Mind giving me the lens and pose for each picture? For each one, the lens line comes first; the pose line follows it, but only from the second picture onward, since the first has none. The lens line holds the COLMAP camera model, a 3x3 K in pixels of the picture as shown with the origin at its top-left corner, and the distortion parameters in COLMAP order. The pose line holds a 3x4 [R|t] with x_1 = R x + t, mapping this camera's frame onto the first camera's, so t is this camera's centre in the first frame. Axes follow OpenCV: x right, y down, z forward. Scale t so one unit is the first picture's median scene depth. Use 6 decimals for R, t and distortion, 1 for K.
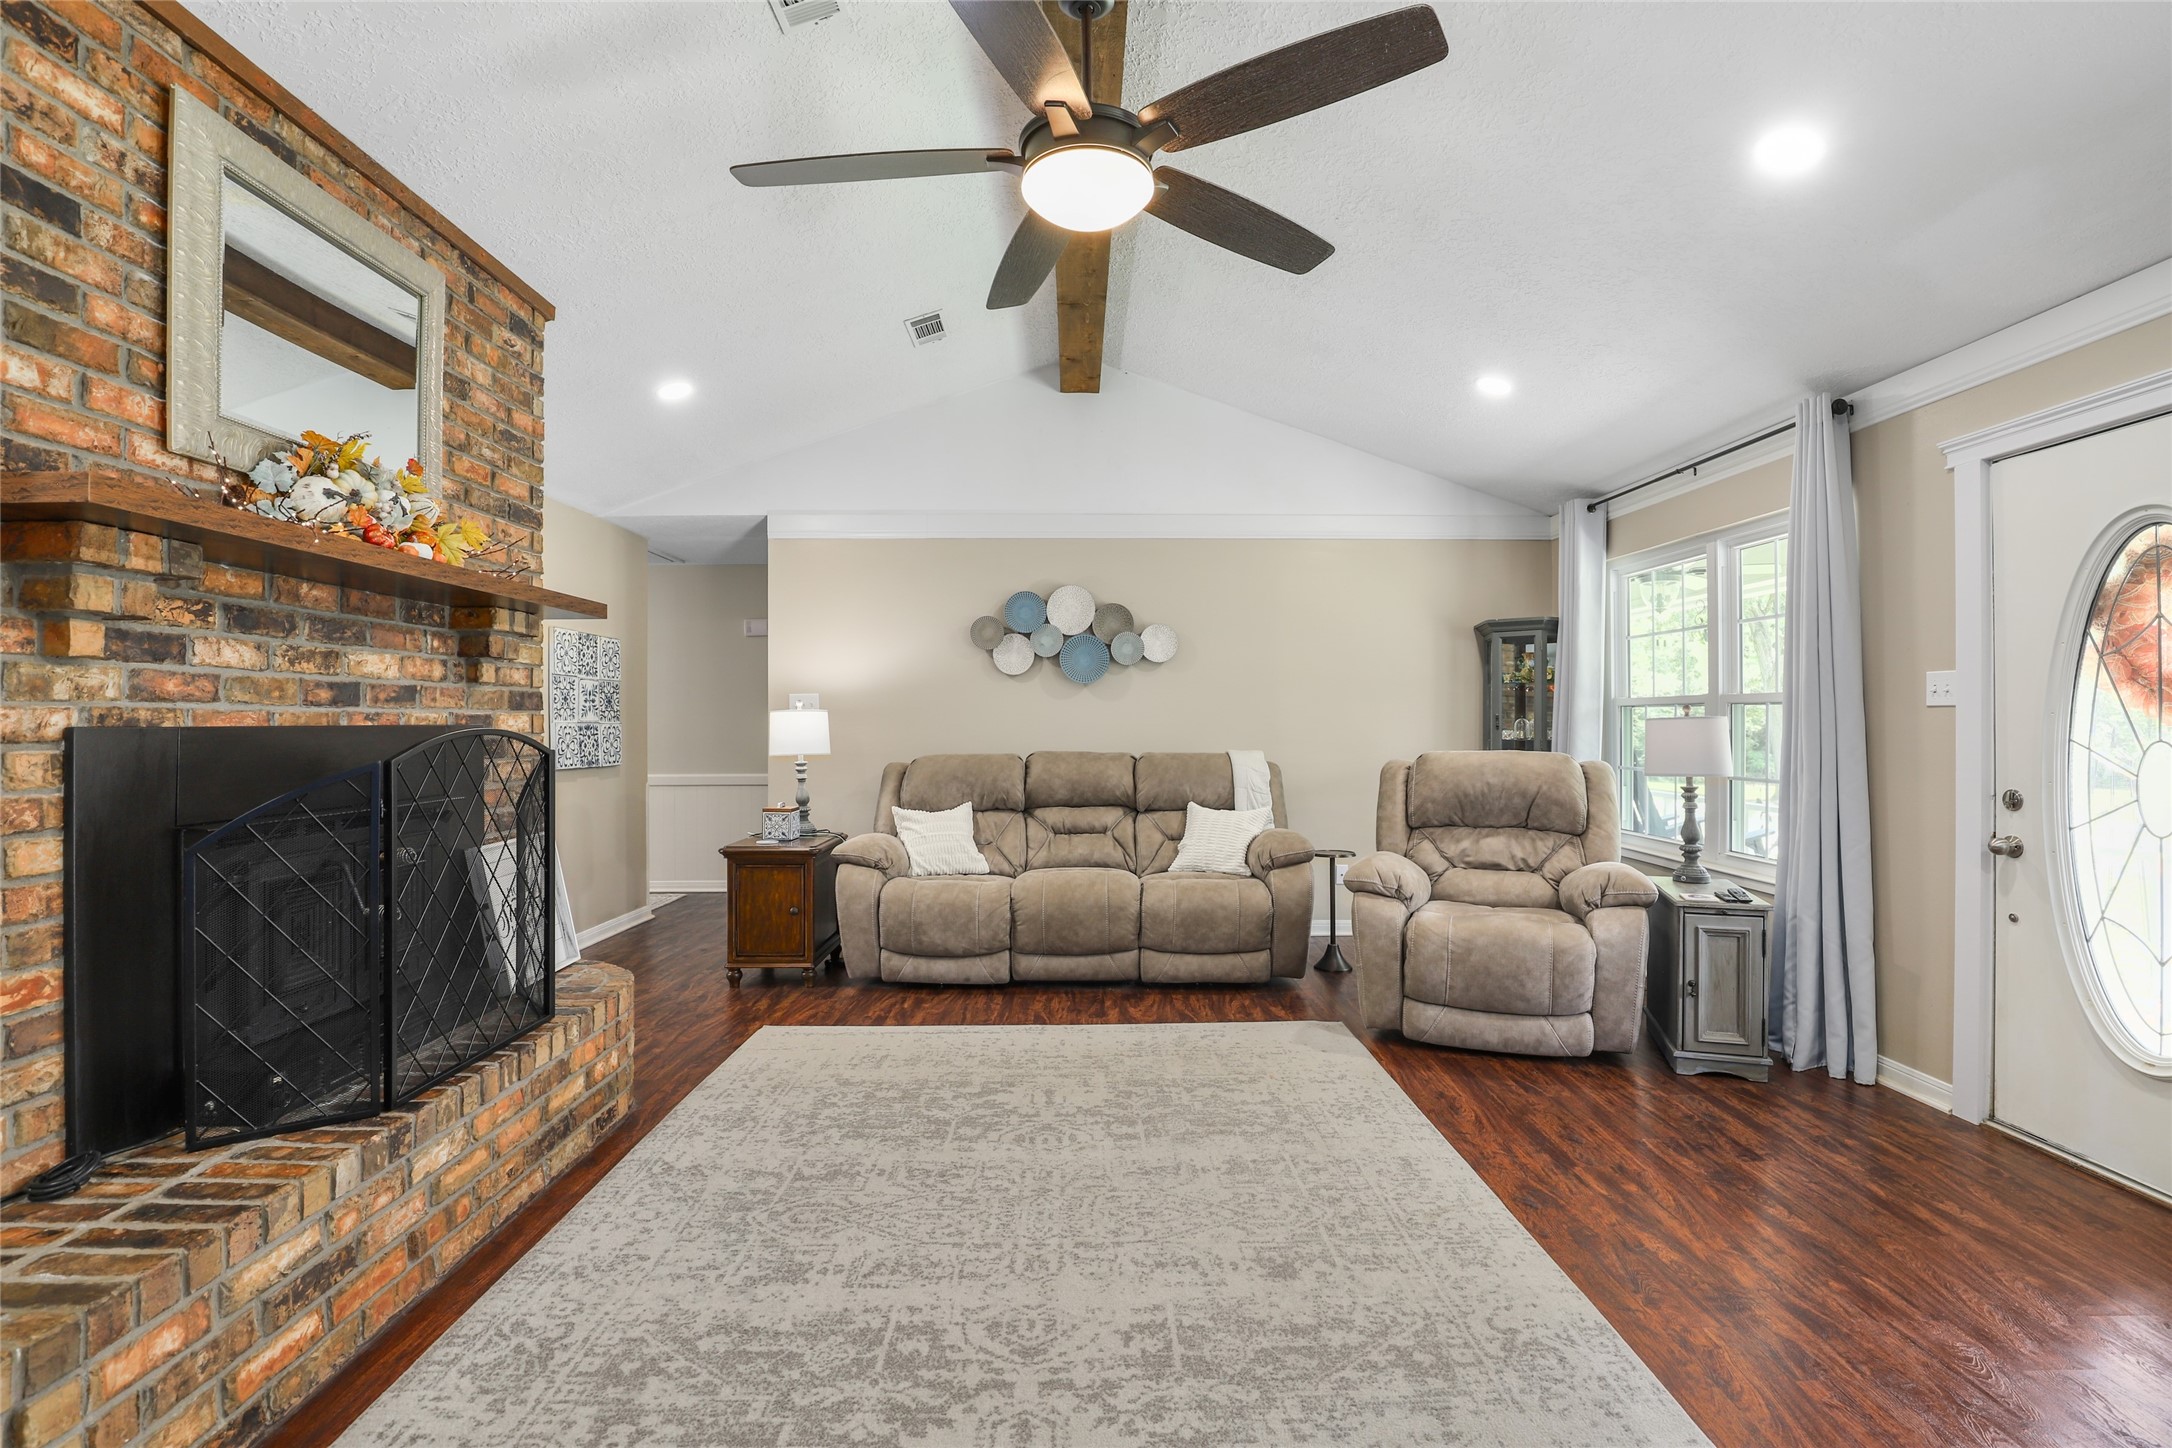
lens RADIAL K [[982.8, 0, 1093.2], [0, 982.8, 693.1], [0, 0, 1]] dist [-0.039239, 0.007283]
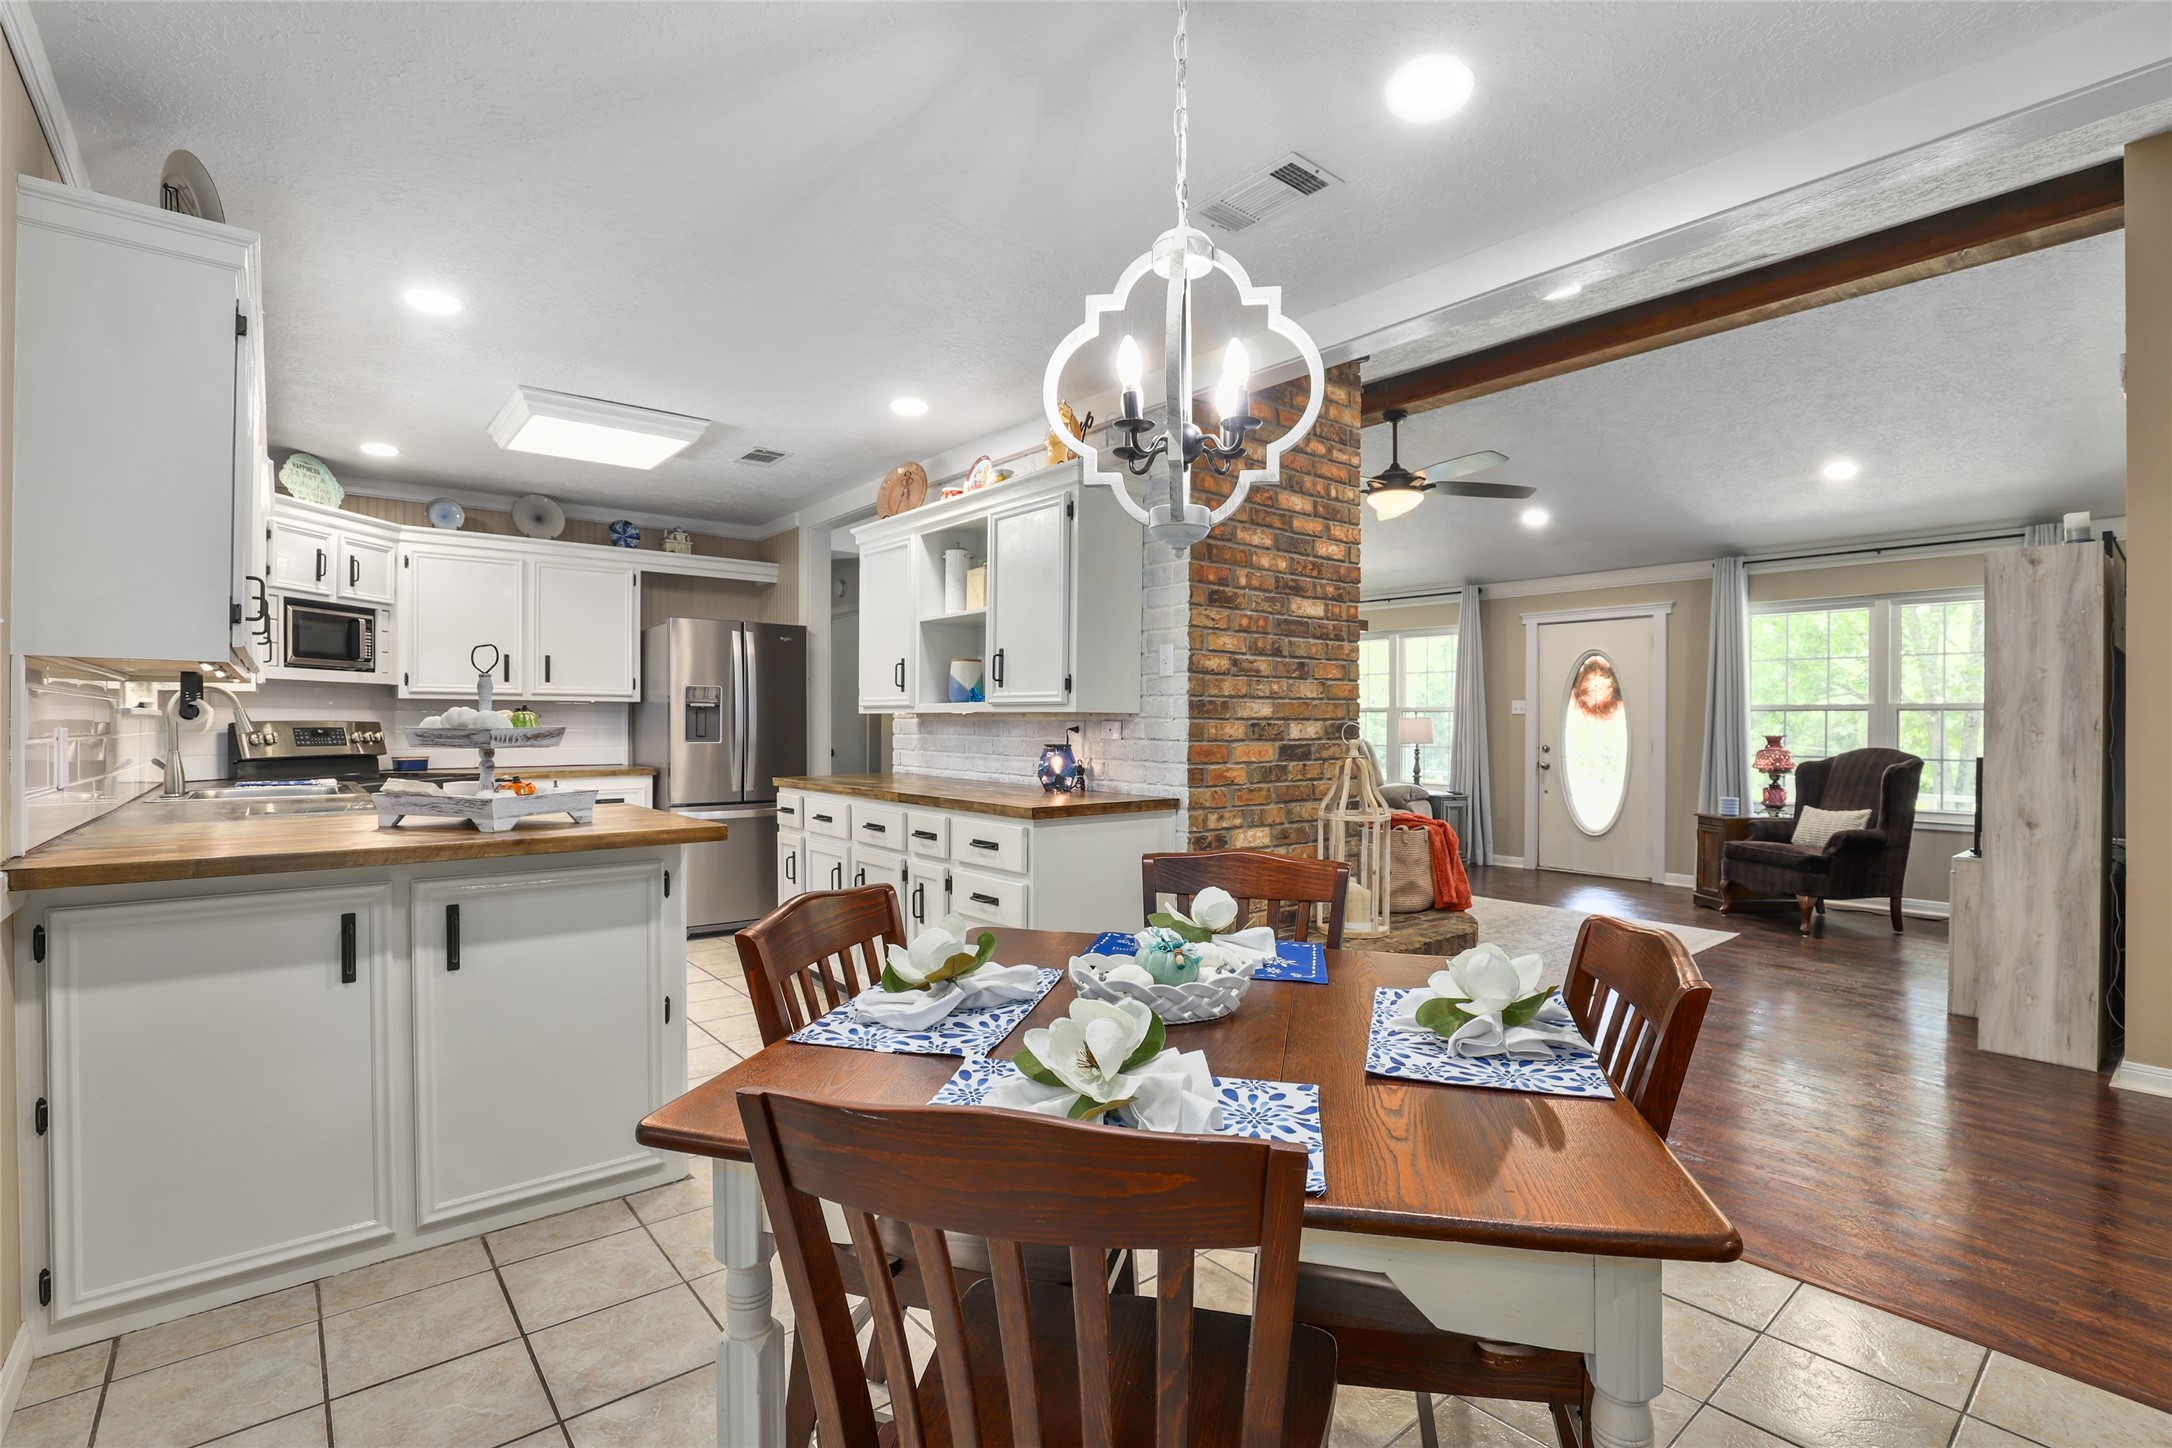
lens RADIAL K [[994.6, 0, 1094.3], [0, 994.6, 724.3], [0, 0, 1]] dist [-0.037139, 0.006443]
pose [[0.781722, 0.007485, 0.623583, -2.083223], [-0.025931, 0.999453, 0.020510, 0.018629], [-0.623088, -0.032203, 0.781488, -0.469944]]
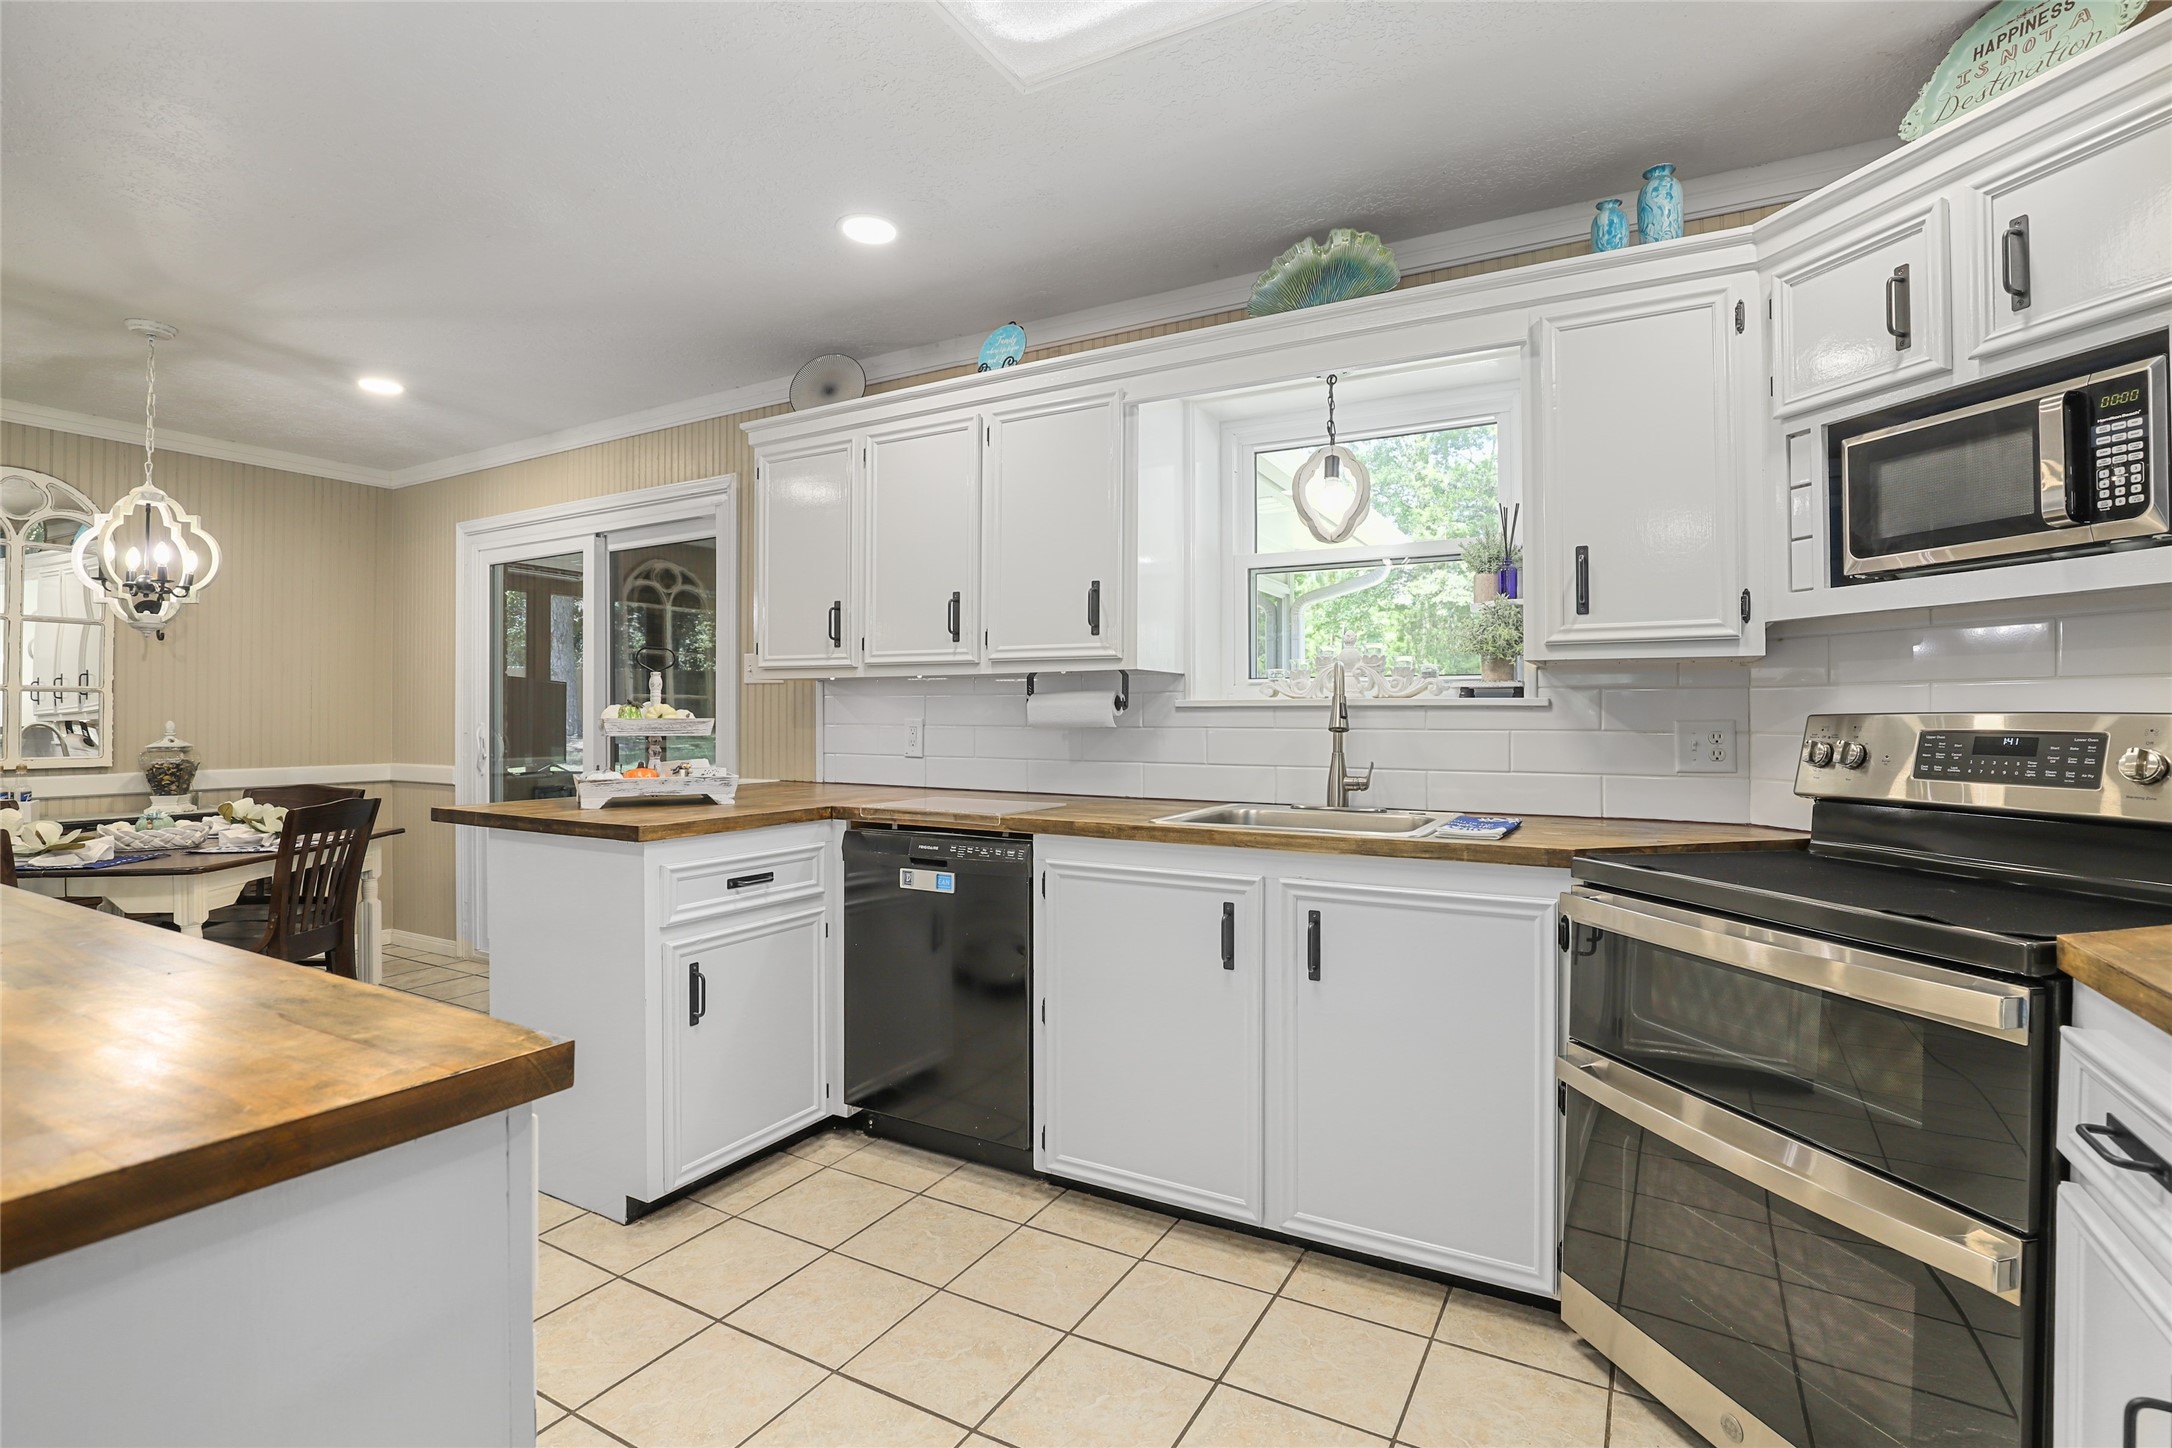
lens RADIAL K [[1005.4, 0, 1096.7], [0, 1005.4, 684.9], [0, 0, 1]] dist [-0.034270, 0.007362]
pose [[-0.508077, -0.017826, -0.861127, -1.227370], [0.028379, 0.998897, -0.037422, 0.074651], [0.860844, -0.043451, -0.507010, 1.609734]]
